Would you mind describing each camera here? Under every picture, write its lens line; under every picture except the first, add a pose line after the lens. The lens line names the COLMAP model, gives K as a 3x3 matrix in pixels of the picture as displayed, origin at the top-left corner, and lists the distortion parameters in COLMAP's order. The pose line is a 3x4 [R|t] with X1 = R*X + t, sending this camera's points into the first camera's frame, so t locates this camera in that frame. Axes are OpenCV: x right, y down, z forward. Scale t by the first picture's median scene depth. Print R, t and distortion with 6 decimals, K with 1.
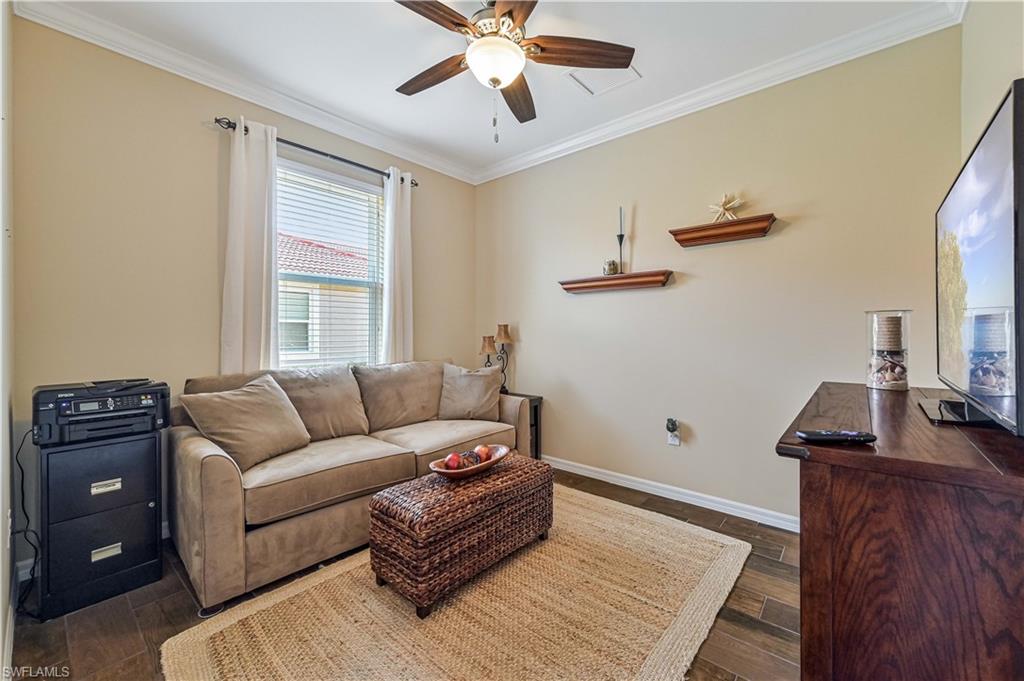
lens RADIAL K [[408.1, 0, 512.1], [0, 408.1, 332.3], [0, 0, 1]] dist [-0.002396, 0.000718]
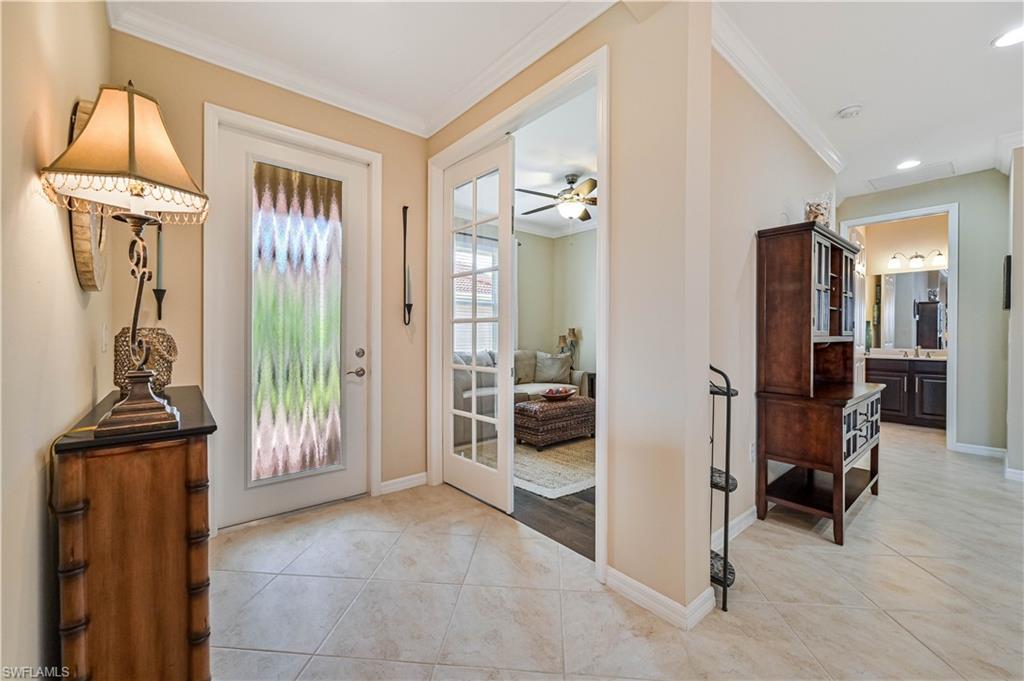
lens RADIAL K [[408.1, 0, 510.8], [0, 408.1, 336.1], [0, 0, 1]] dist [-0.002396, 0.000718]
pose [[0.987352, 0.005748, -0.158437, -0.005488], [-0.004916, 0.999972, 0.005639, 0.004196], [0.158465, -0.004789, 0.987353, -0.725872]]
